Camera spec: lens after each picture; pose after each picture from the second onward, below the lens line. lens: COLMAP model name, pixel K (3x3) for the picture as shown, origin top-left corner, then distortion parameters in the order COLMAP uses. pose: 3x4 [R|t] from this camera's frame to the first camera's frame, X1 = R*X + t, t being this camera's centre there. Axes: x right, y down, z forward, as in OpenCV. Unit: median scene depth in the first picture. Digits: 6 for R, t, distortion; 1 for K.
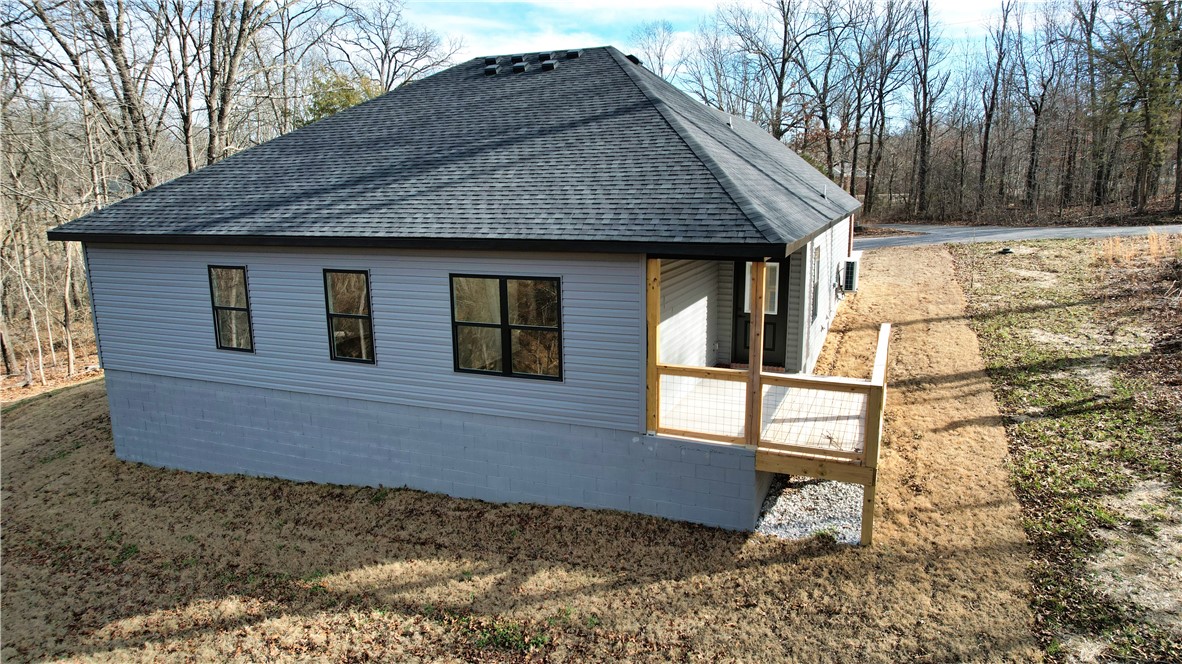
lens RADIAL K [[762.2, 0, 591.0], [0, 762.2, 332.0], [0, 0, 1]] dist [-0.082011, 0.066431]
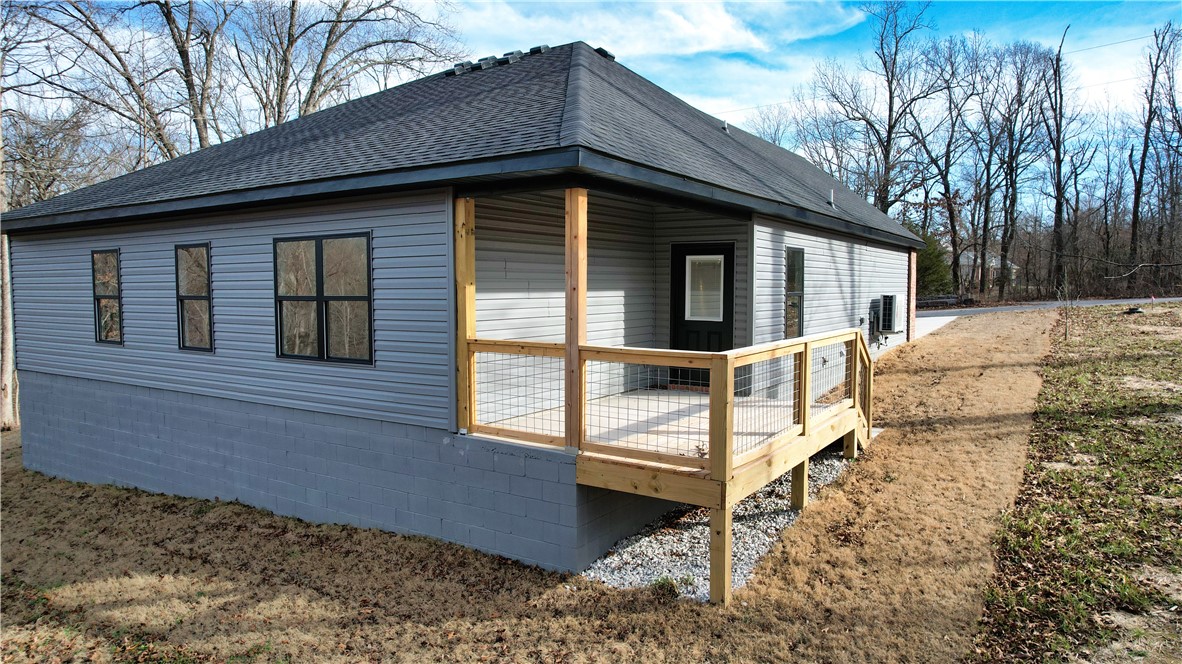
lens RADIAL K [[762.2, 0, 591.0], [0, 762.2, 332.0], [0, 0, 1]] dist [-0.082011, 0.066431]
pose [[0.982207, 0.021296, -0.186593, 0.329140], [-0.045487, 0.990943, -0.126344, 0.119475], [0.182212, 0.132584, 0.974279, 0.265248]]
